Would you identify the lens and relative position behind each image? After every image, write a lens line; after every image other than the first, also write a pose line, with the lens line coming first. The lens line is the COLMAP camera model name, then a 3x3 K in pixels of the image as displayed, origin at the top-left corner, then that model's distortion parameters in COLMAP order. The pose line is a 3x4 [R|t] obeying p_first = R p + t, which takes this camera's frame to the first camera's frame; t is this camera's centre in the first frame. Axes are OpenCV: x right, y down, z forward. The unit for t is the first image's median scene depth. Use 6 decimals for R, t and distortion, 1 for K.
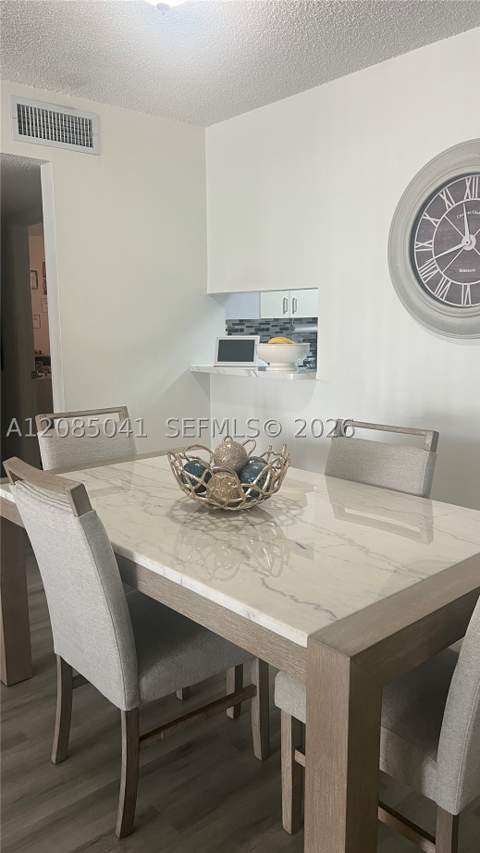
lens RADIAL K [[654.1, 0, 239.9], [0, 654.1, 423.4], [0, 0, 1]] dist [0.037161, -0.017030]
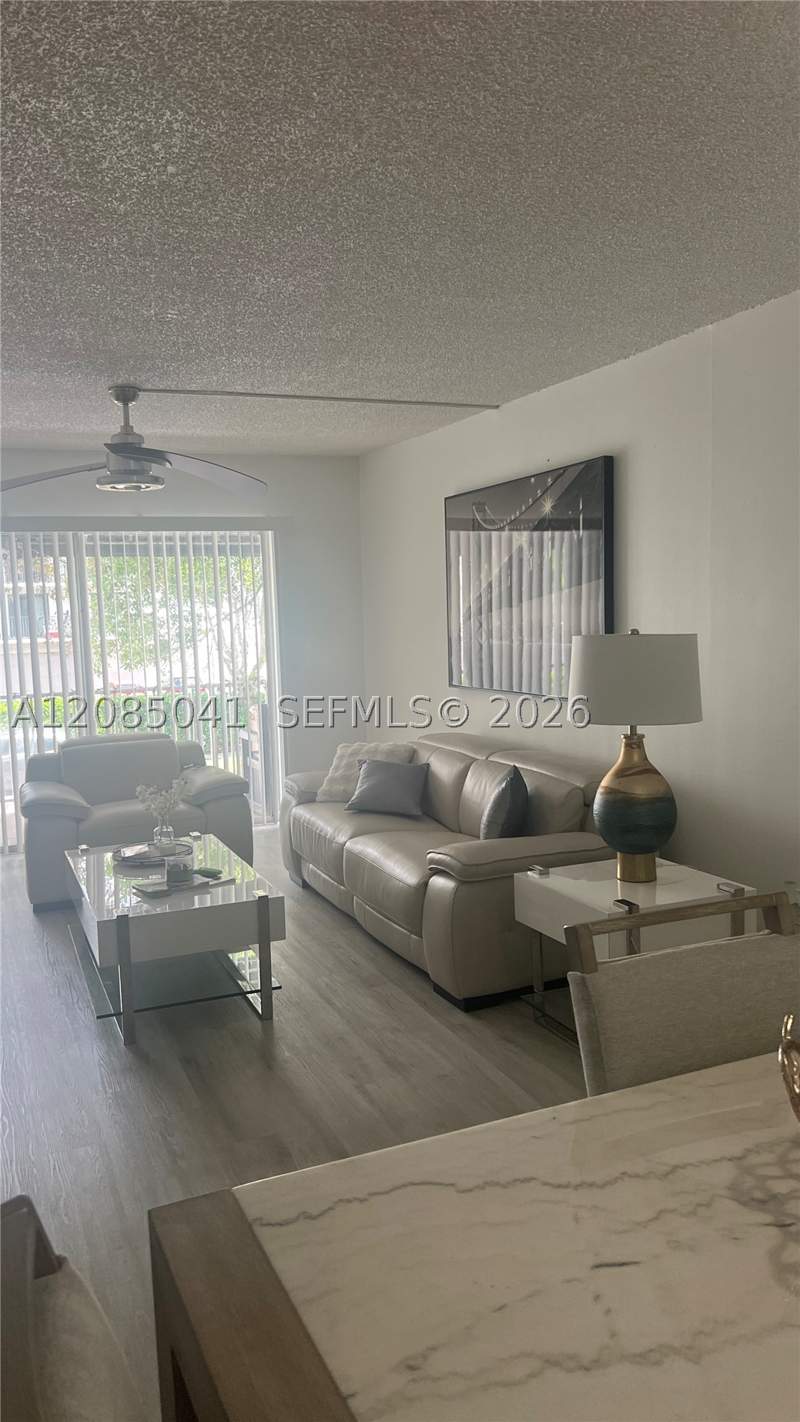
lens RADIAL K [[1090.5, 0, 409.9], [0, 1090.5, 704.8], [0, 0, 1]] dist [0.037161, -0.017030]
pose [[-0.300215, 0.115423, -0.946863, 0.463259], [-0.125652, 0.979216, 0.159207, -0.157393], [0.945559, 0.166772, -0.279472, 0.623217]]
